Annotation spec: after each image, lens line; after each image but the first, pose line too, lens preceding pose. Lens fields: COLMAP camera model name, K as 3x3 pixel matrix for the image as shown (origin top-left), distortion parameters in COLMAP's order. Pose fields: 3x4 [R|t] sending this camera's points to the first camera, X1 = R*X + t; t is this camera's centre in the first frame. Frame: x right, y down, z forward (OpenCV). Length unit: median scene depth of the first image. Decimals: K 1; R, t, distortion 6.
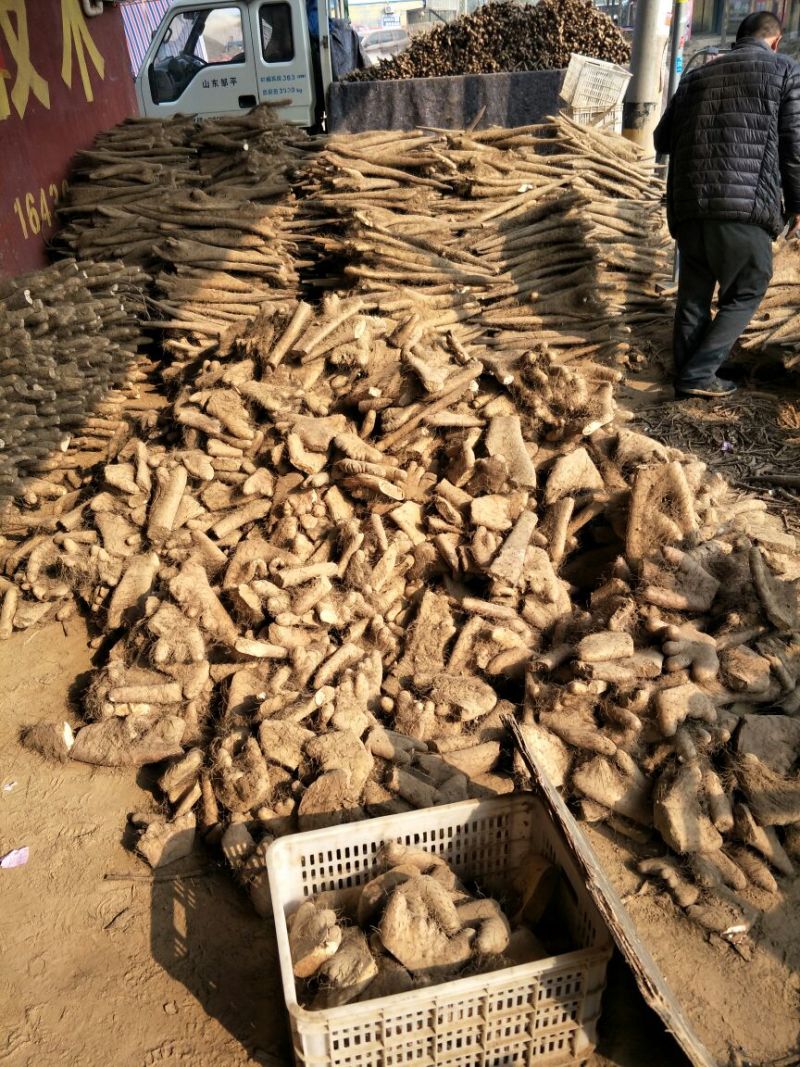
lens RADIAL K [[910.7, 0, 400.0], [0, 910.7, 533.5], [0, 0, 1]] dist [0.002695, -0.003473]
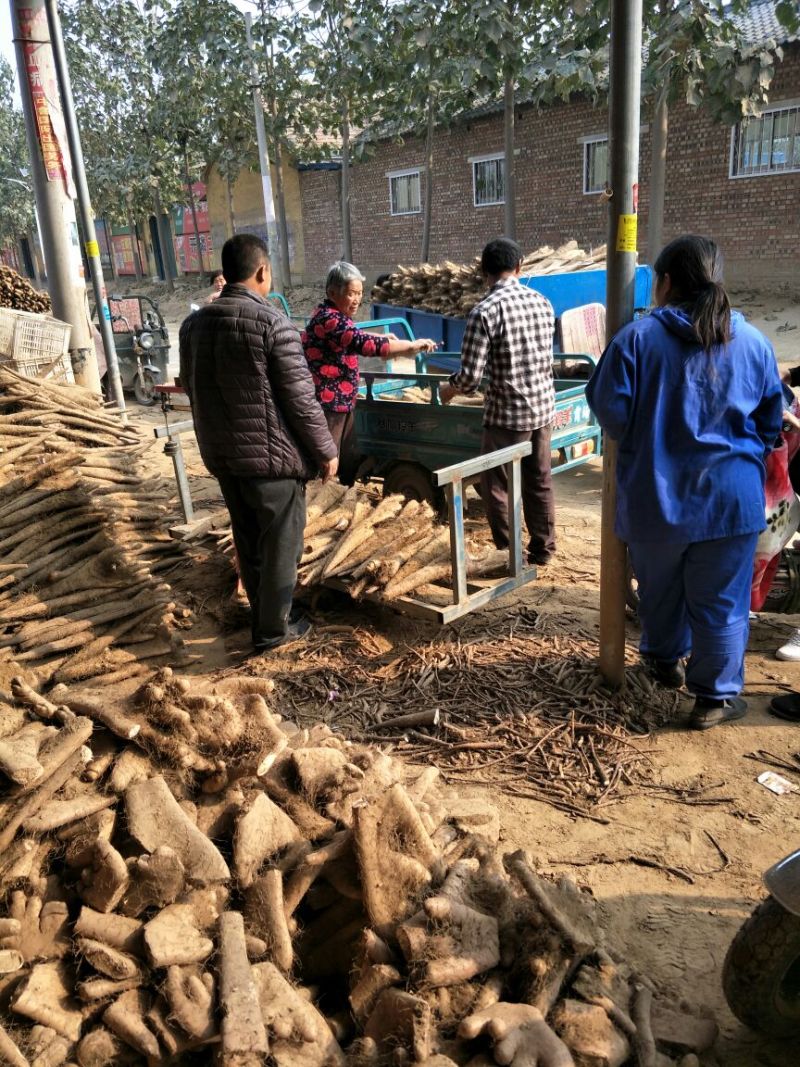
lens RADIAL K [[856.8, 0, 400.0], [0, 856.8, 533.5], [0, 0, 1]] dist [0.041777, -0.005618]
pose [[0.798601, -0.183566, 0.573183, -0.080771], [0.301237, 0.946391, -0.116618, -0.173855], [-0.521049, 0.265795, 0.811086, 0.274645]]
